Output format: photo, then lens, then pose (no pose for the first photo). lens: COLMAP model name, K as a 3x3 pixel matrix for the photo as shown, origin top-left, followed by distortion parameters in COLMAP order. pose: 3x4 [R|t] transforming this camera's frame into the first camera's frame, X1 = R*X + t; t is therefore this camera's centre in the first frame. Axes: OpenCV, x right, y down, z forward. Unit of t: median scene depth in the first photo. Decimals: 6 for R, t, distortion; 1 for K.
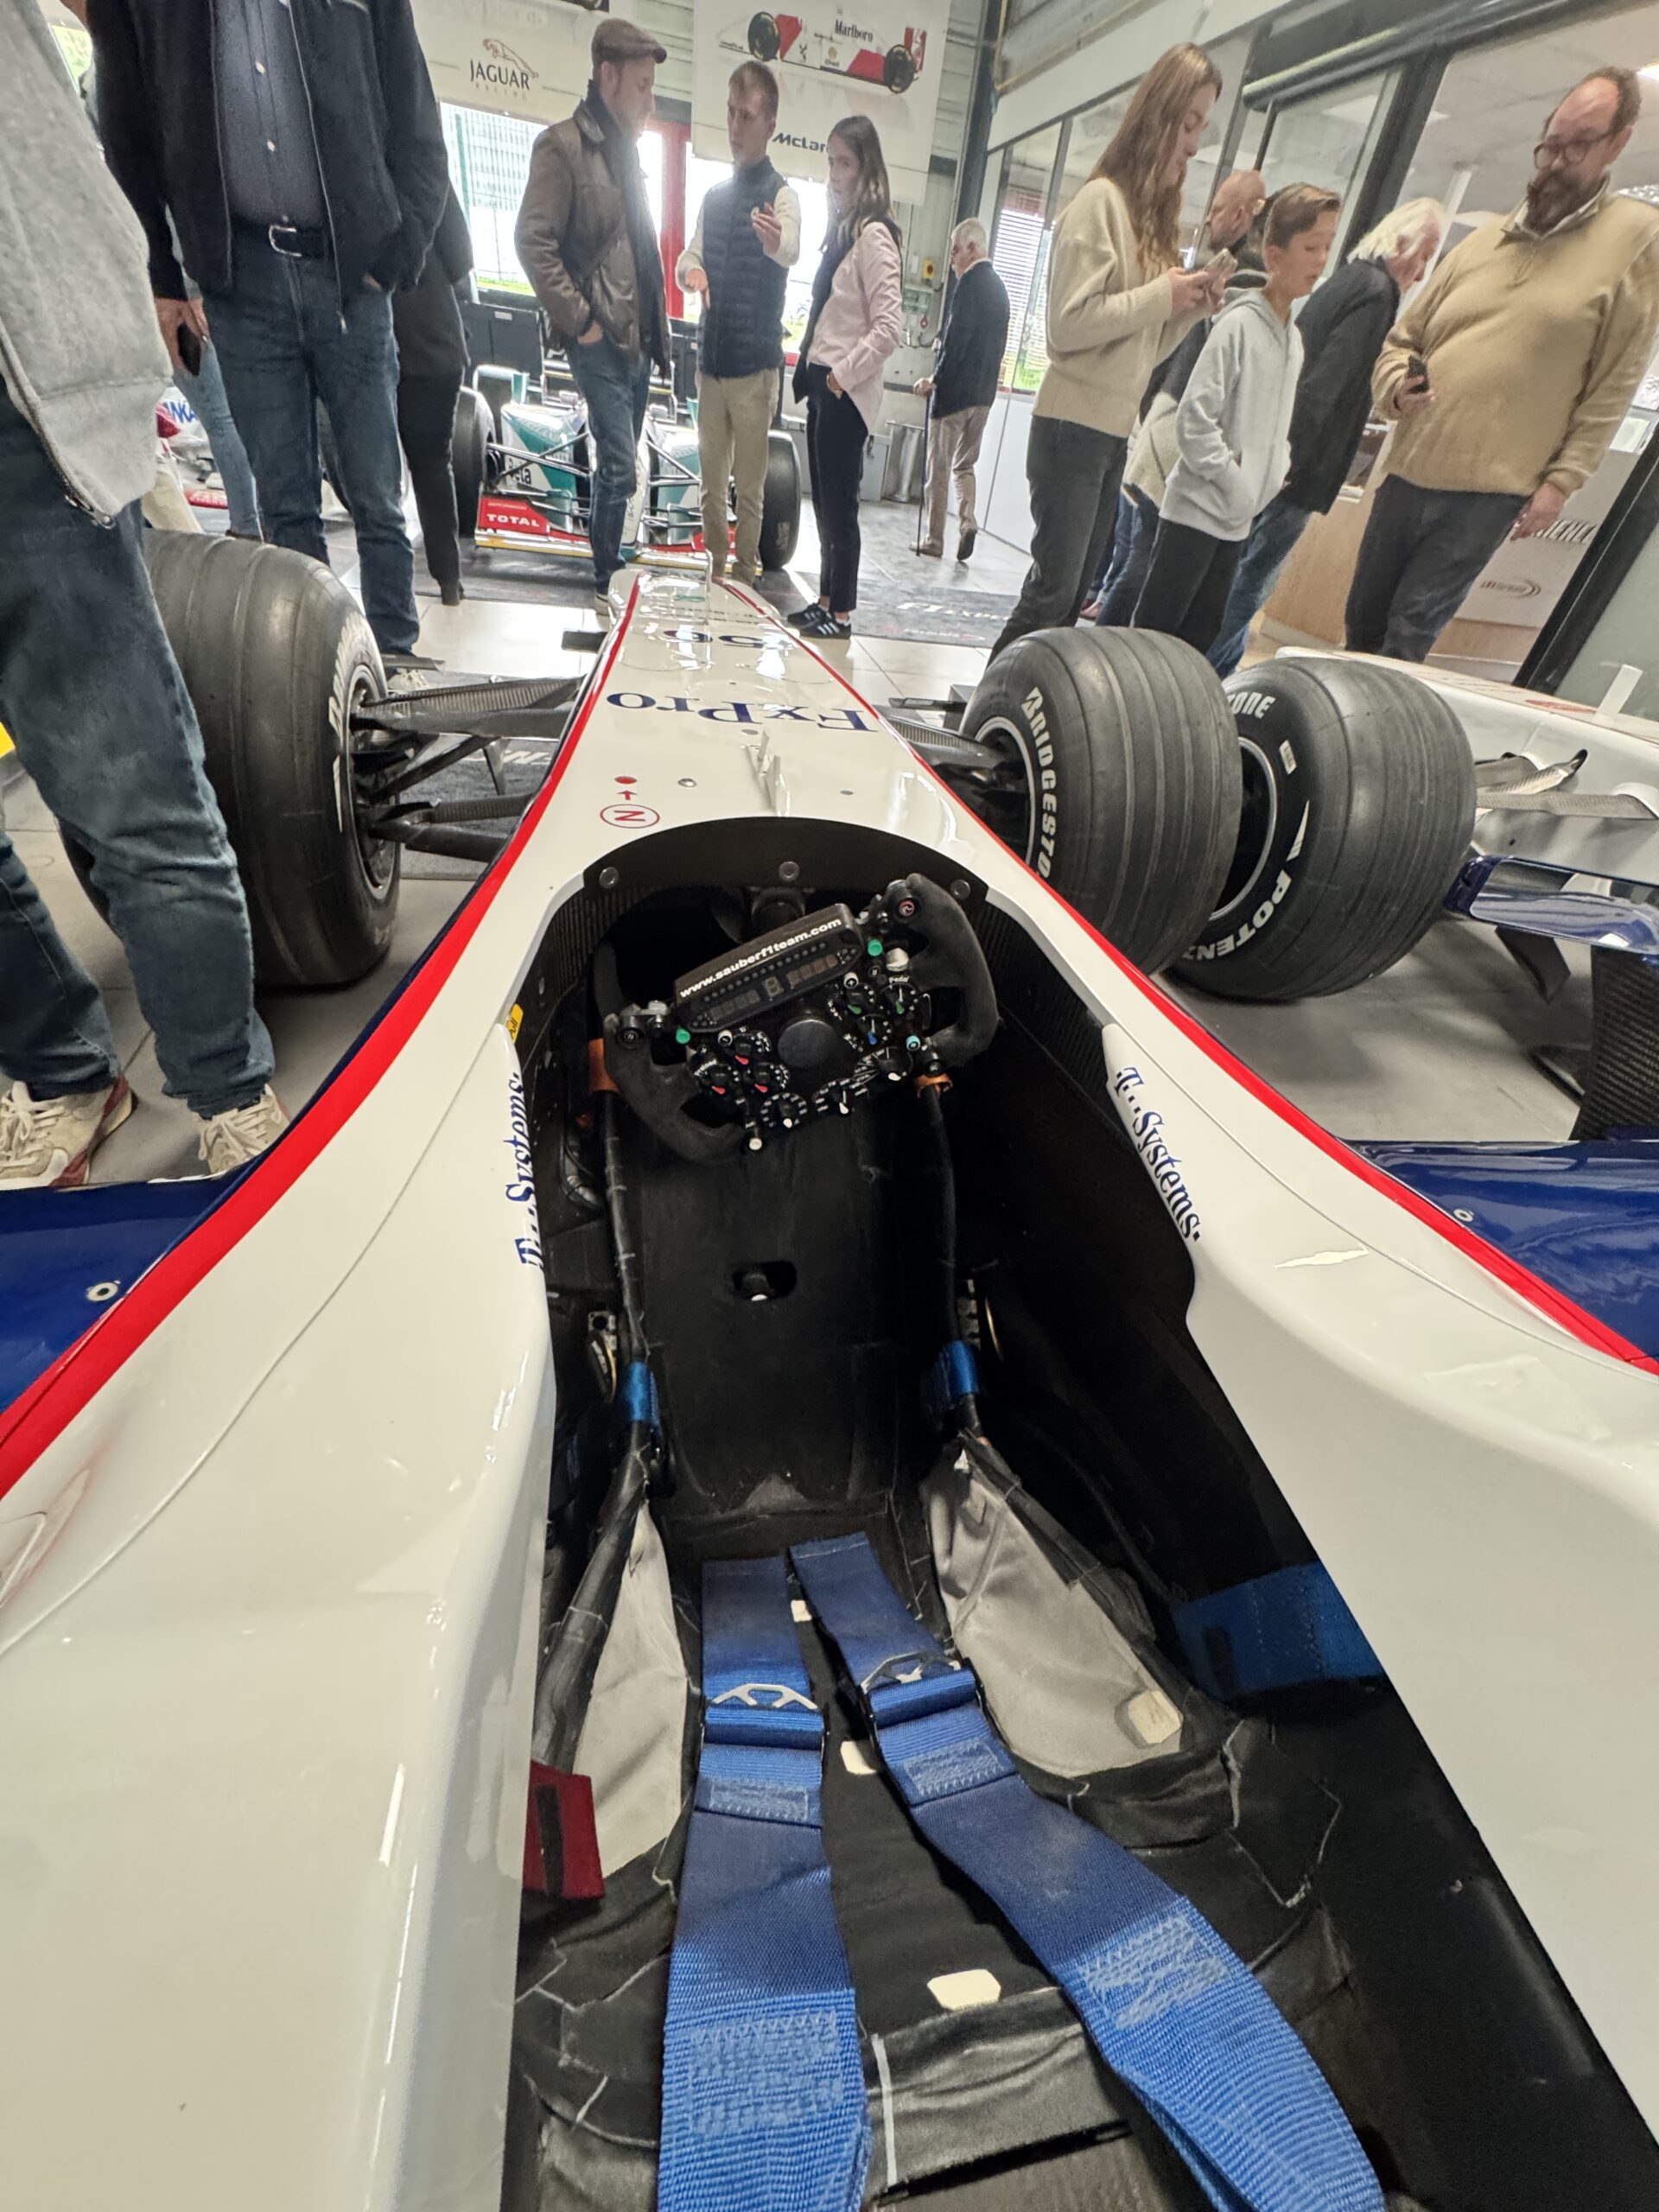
lens RADIAL K [[880.8, 0, 828.3], [0, 880.8, 1120.0], [0, 0, 1]] dist [-0.001490, -0.000392]
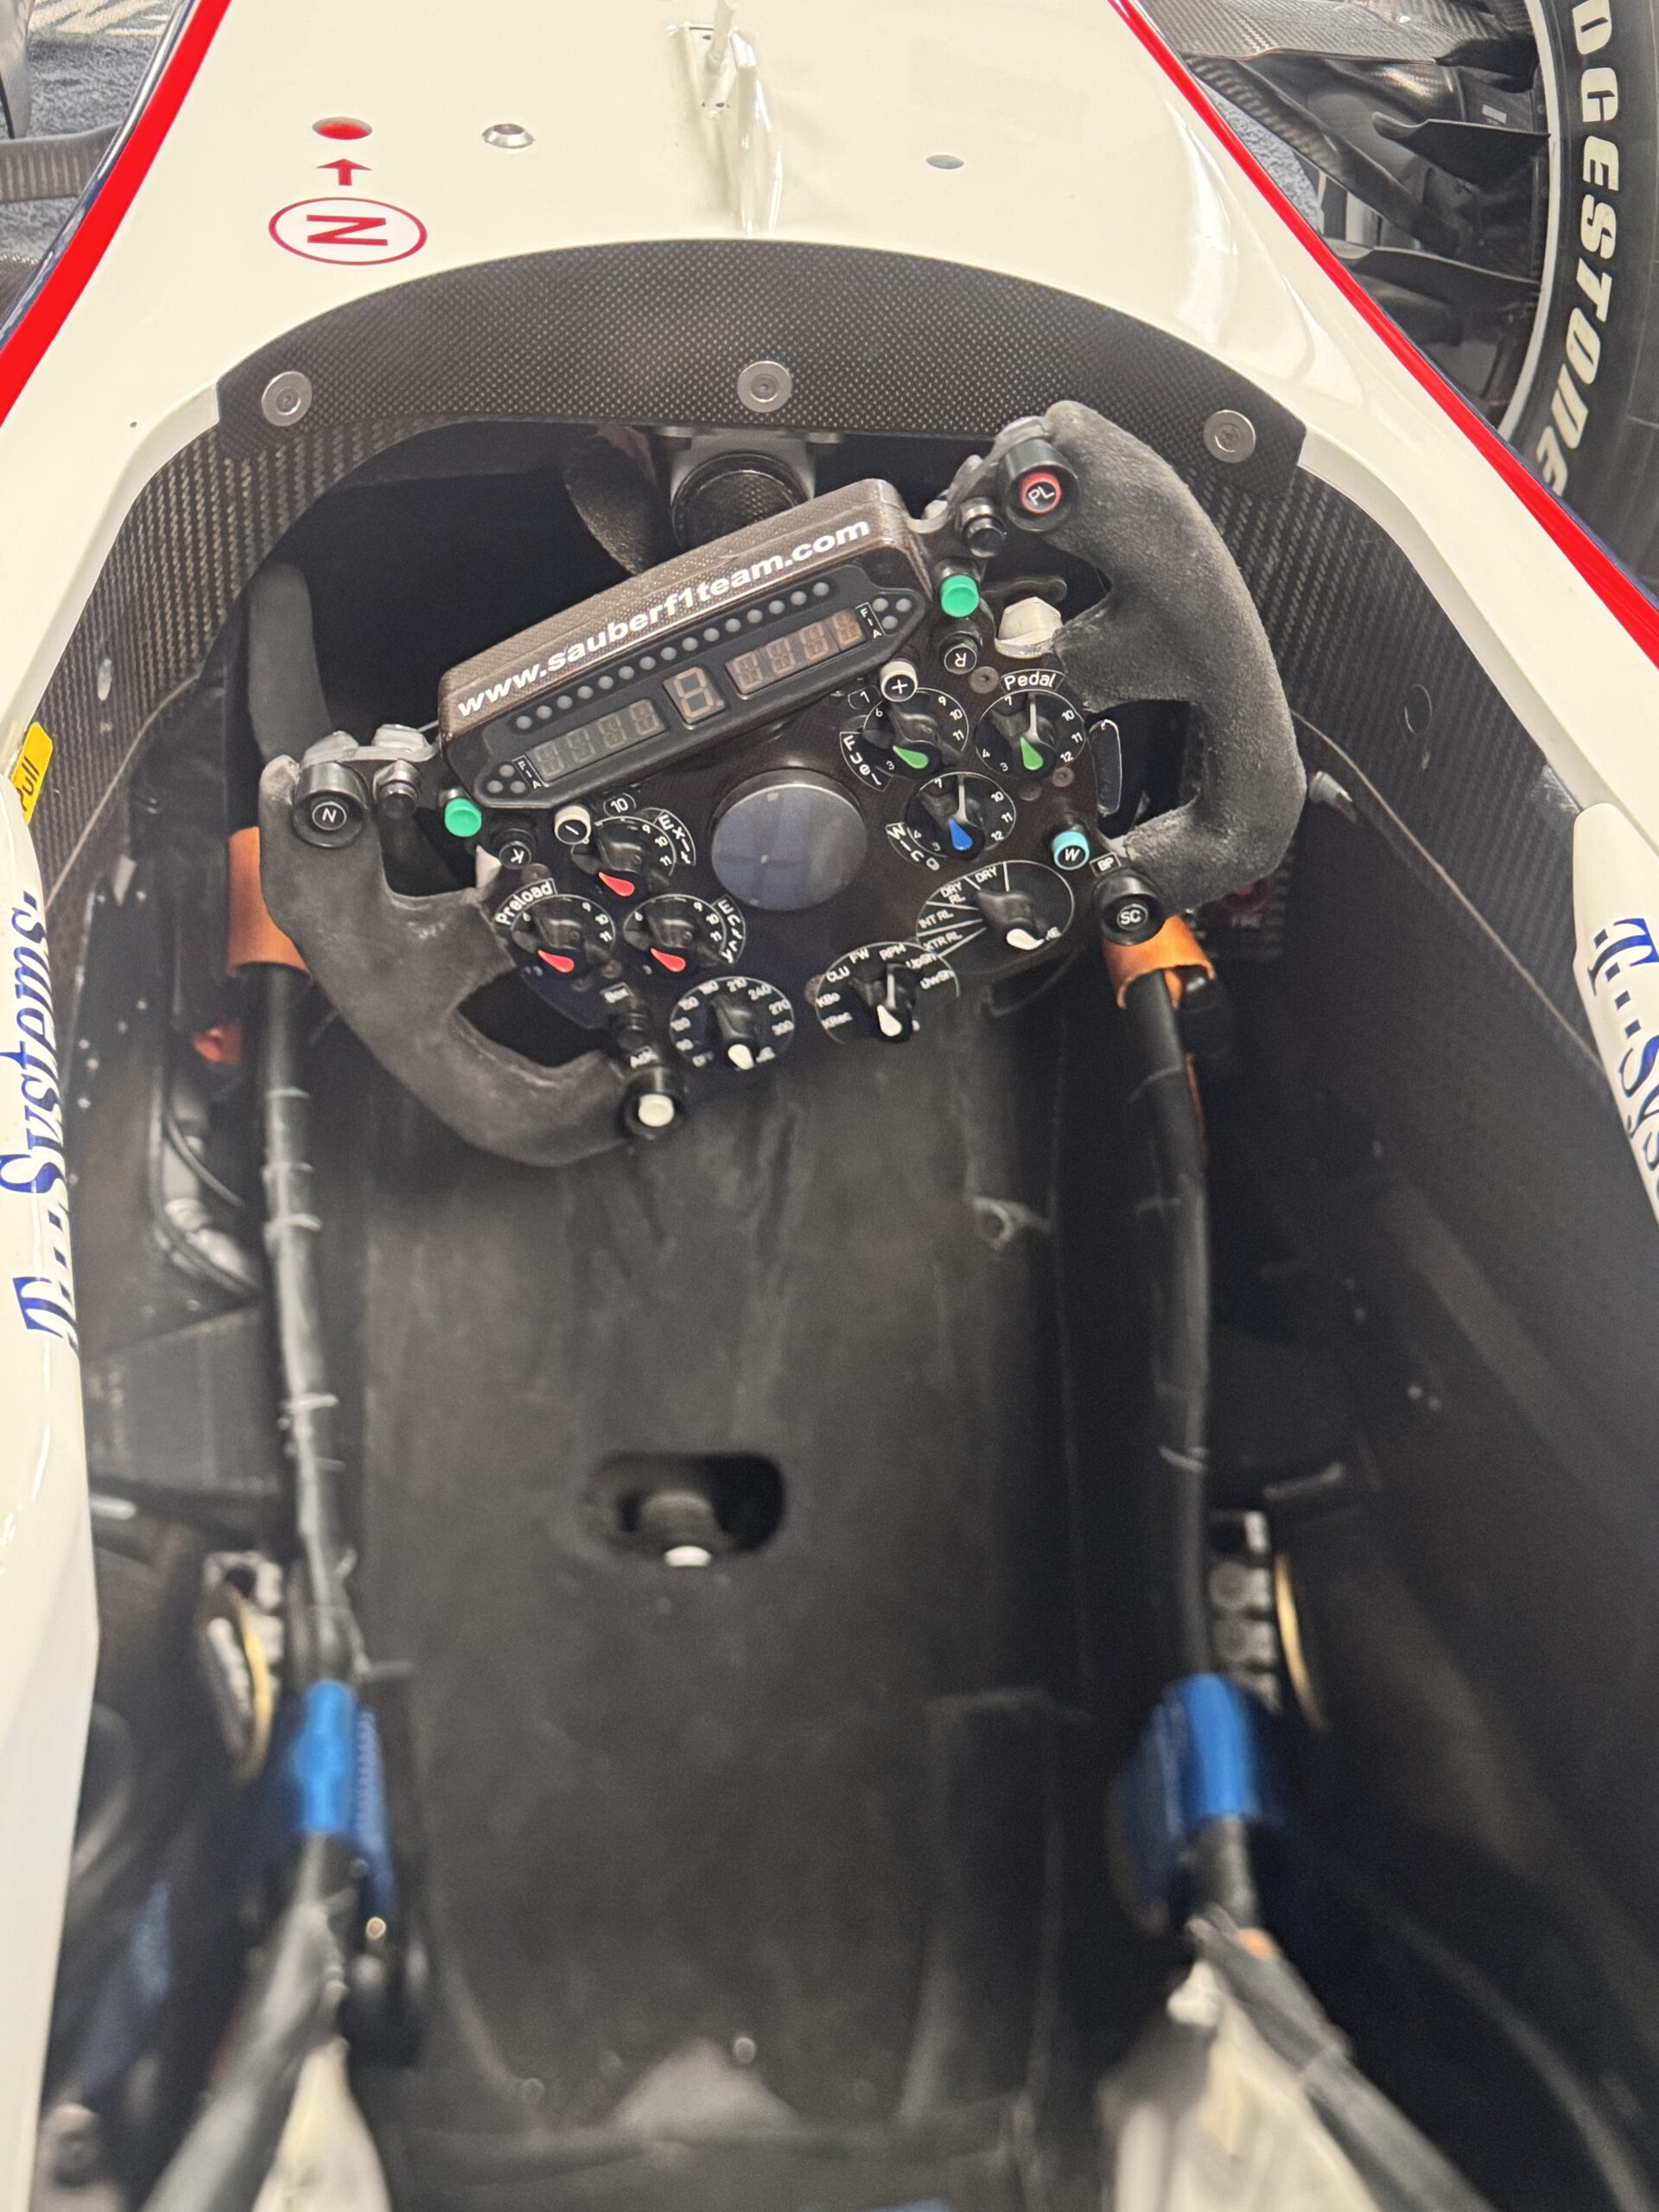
lens RADIAL K [[2774.9, 0, 829.5], [0, 2774.9, 1106.0], [0, 0, 1]] dist [0.164272, -0.310077]
pose [[0.997302, 0.025594, -0.068798, 0.074645], [-0.026188, 0.999627, -0.007740, 0.032997], [0.068574, 0.009521, 0.997601, -0.189164]]
